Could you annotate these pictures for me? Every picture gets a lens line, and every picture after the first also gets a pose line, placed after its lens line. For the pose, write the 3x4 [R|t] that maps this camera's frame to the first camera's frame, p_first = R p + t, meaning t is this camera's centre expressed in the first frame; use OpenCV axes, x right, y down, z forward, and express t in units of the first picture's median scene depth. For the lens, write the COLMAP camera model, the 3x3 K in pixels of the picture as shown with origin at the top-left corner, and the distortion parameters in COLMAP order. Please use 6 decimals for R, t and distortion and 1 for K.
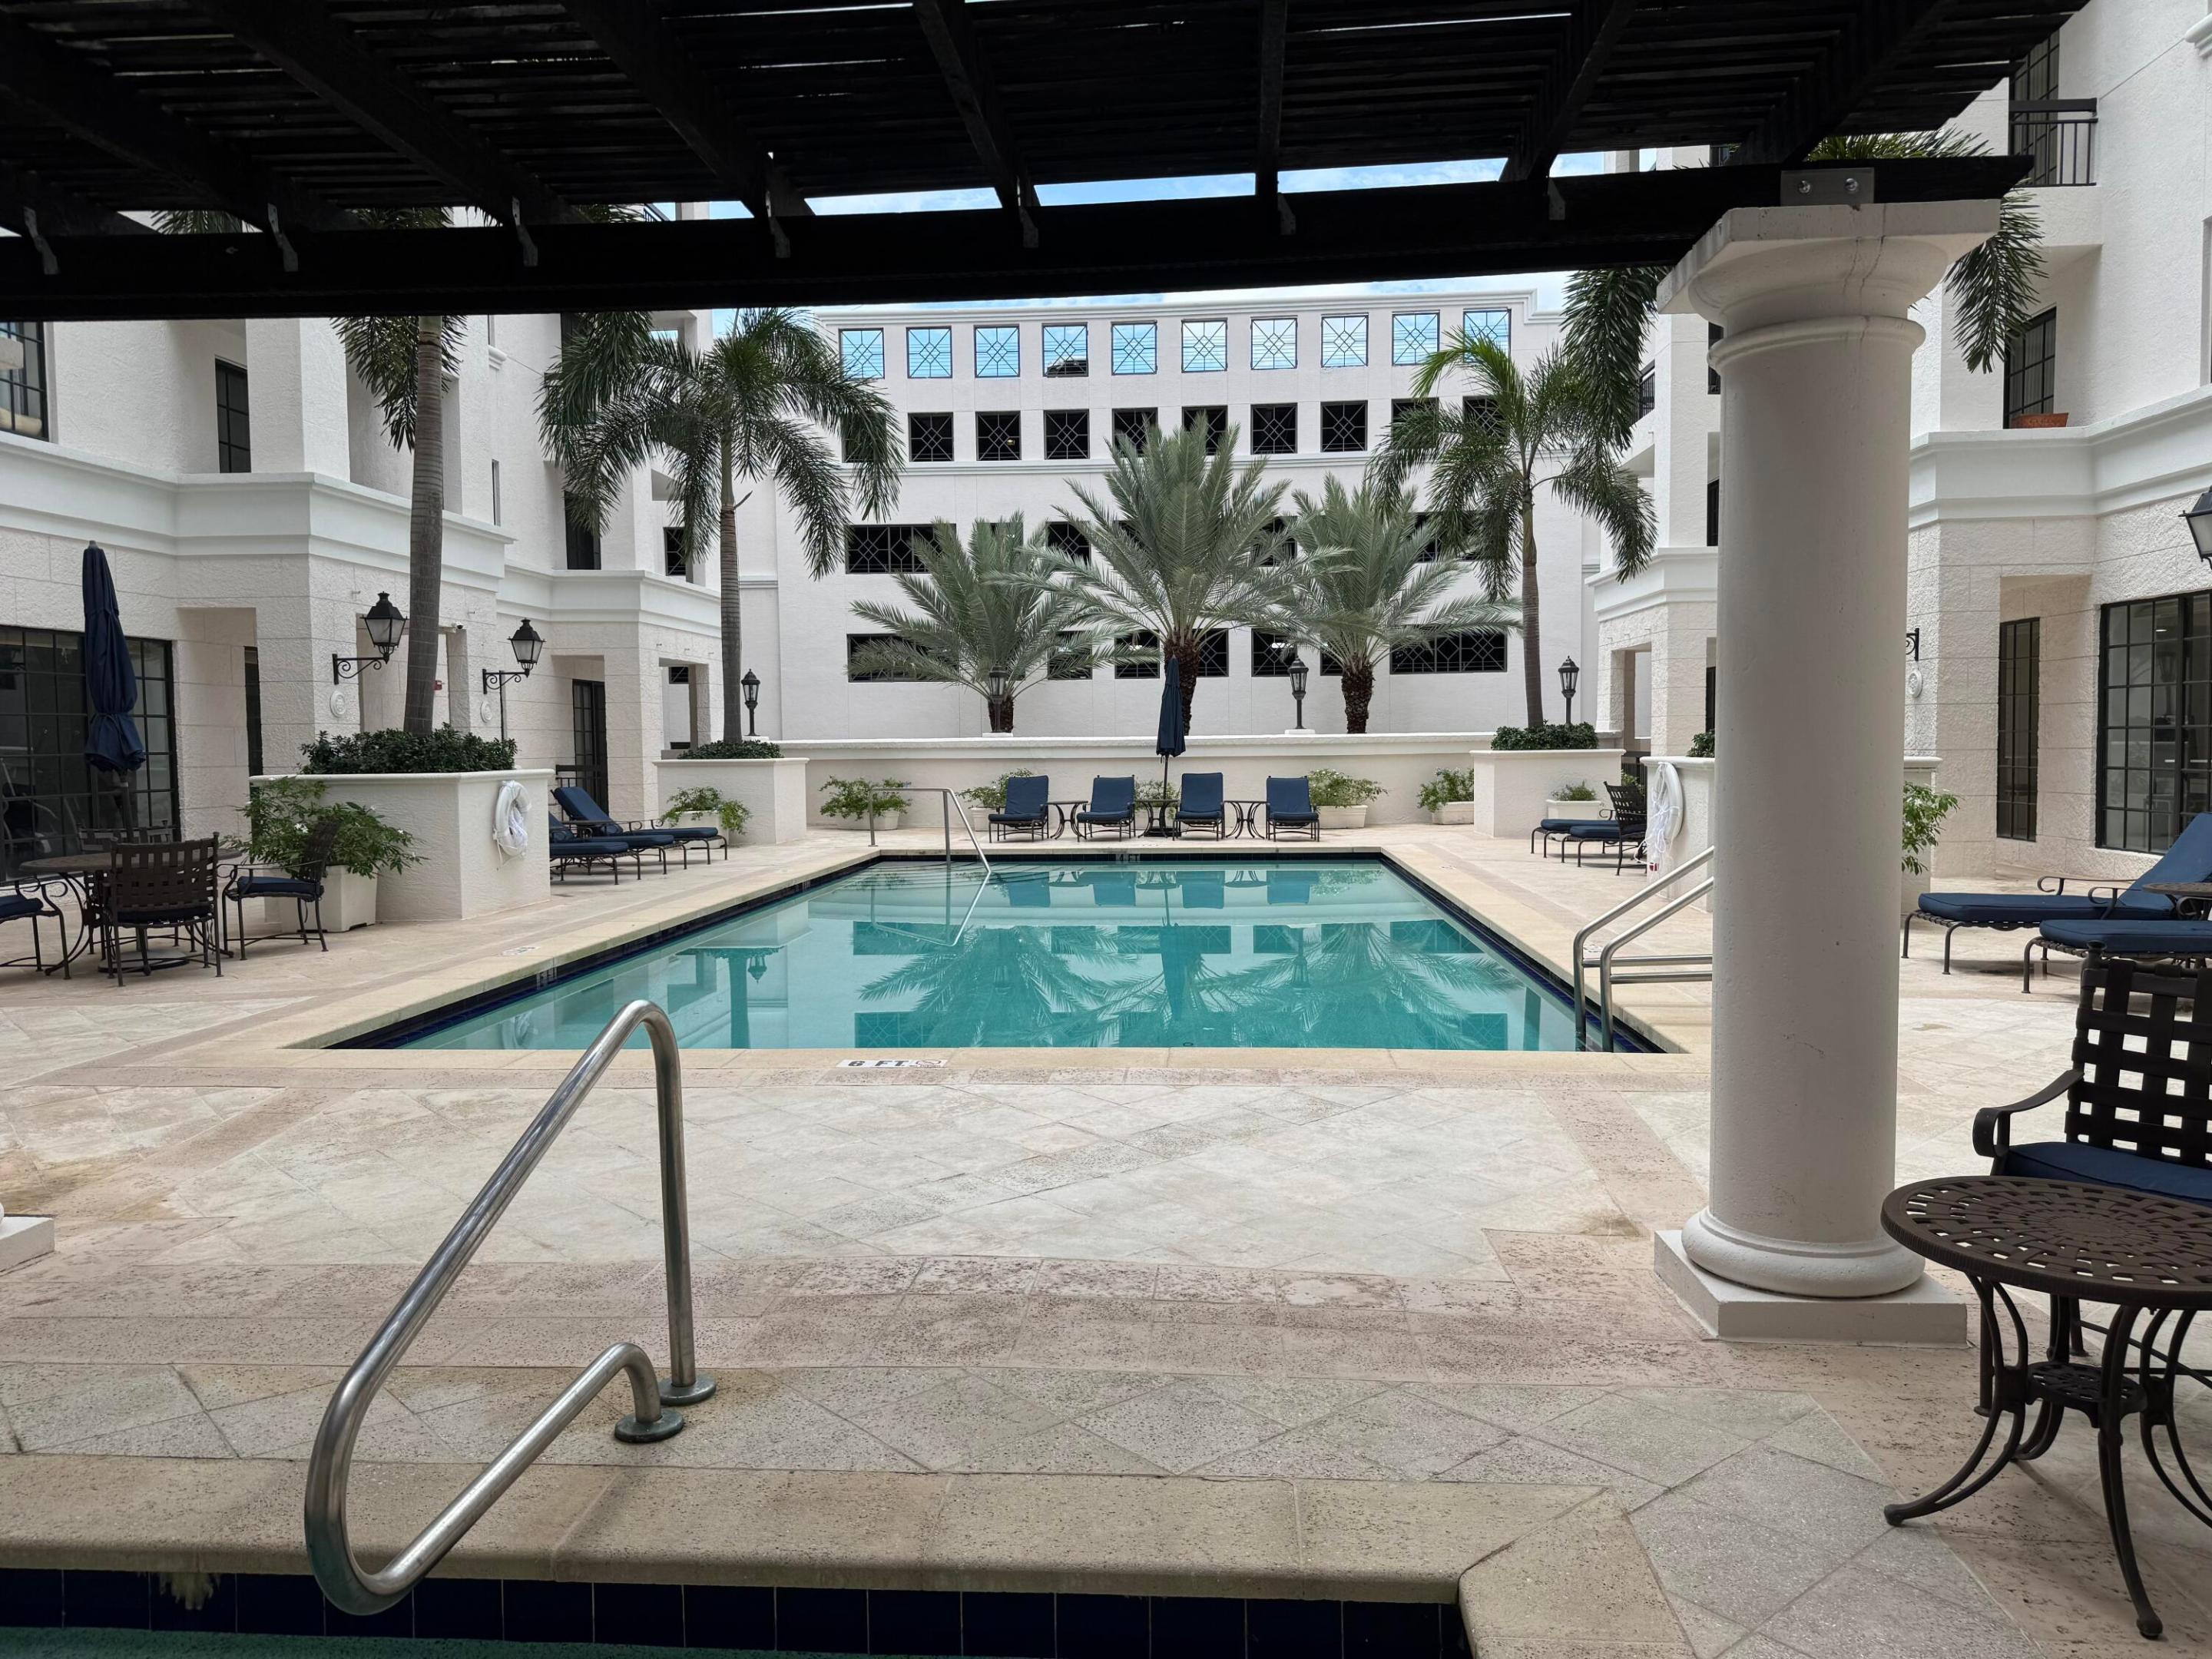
lens RADIAL K [[1546.9, 0, 1118.2], [0, 1546.9, 822.5], [0, 0, 1]] dist [-0.003551, -0.014931]
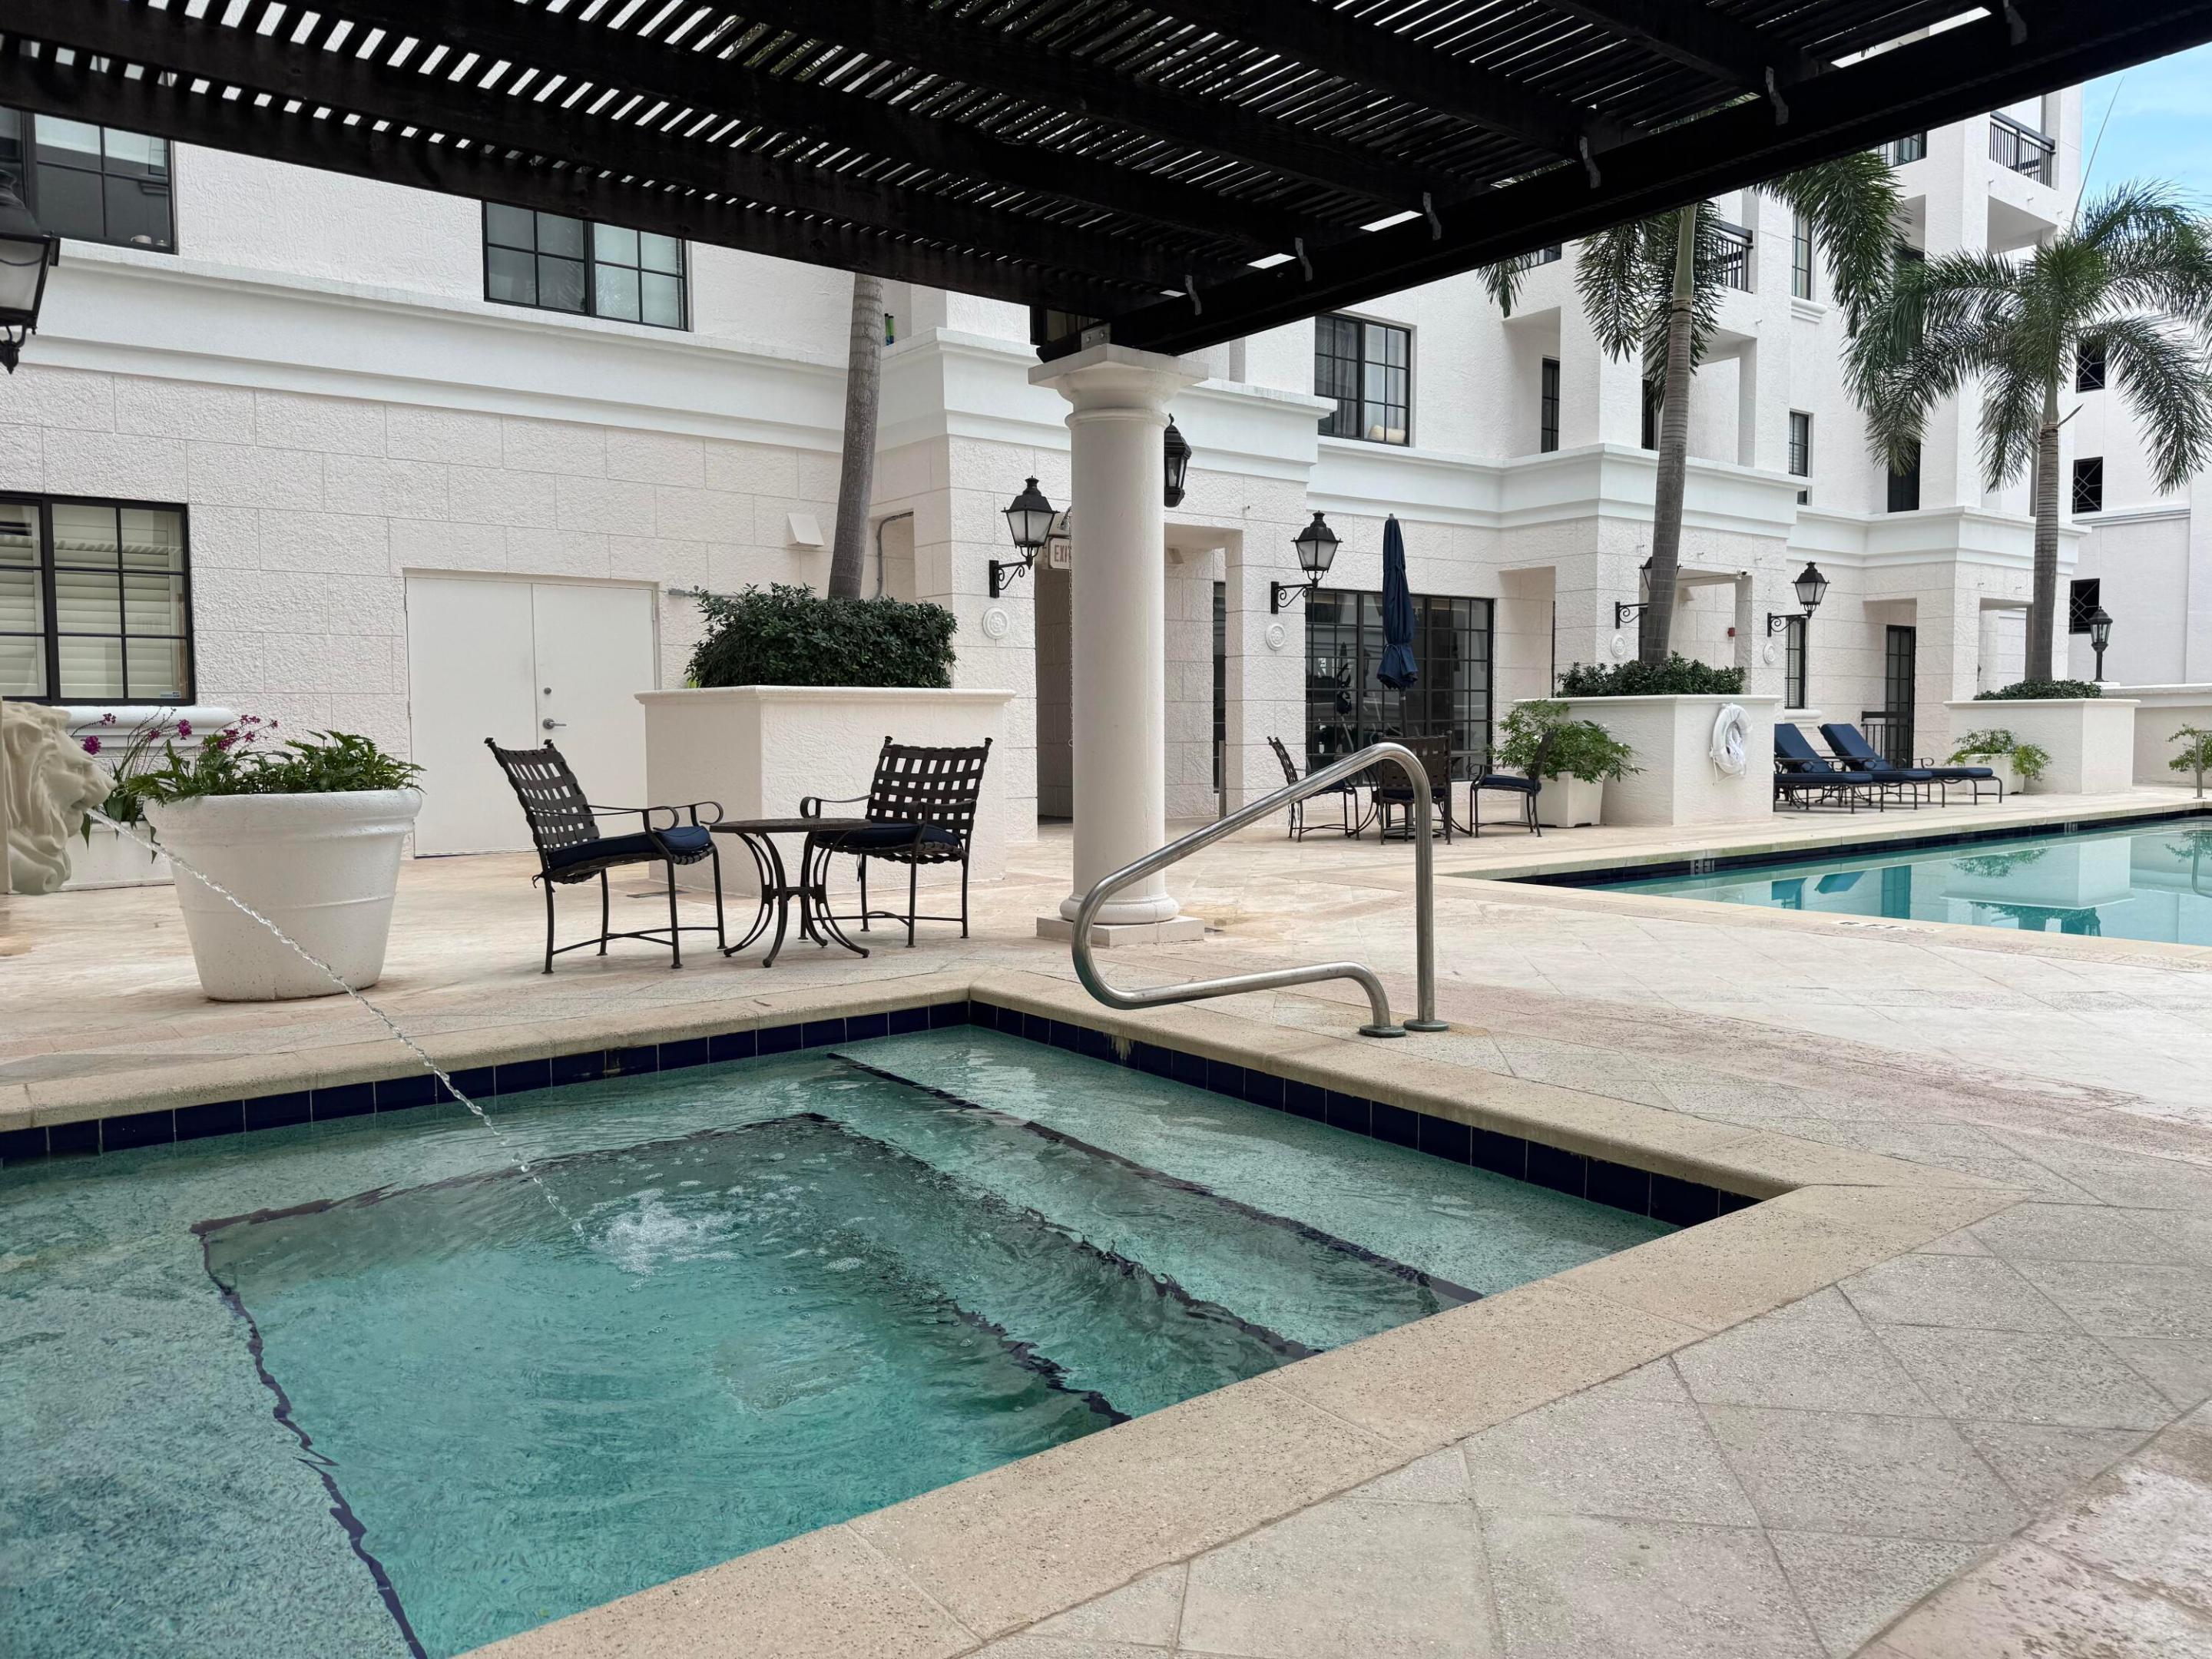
lens RADIAL K [[1546.9, 0, 1086.9], [0, 1546.9, 827.6], [0, 0, 1]] dist [-0.003551, -0.014931]
pose [[0.638707, 0.052030, -0.767689, 0.130311], [-0.038903, 0.998619, 0.035315, 0.032995], [0.768466, 0.007309, 0.639849, -0.030637]]
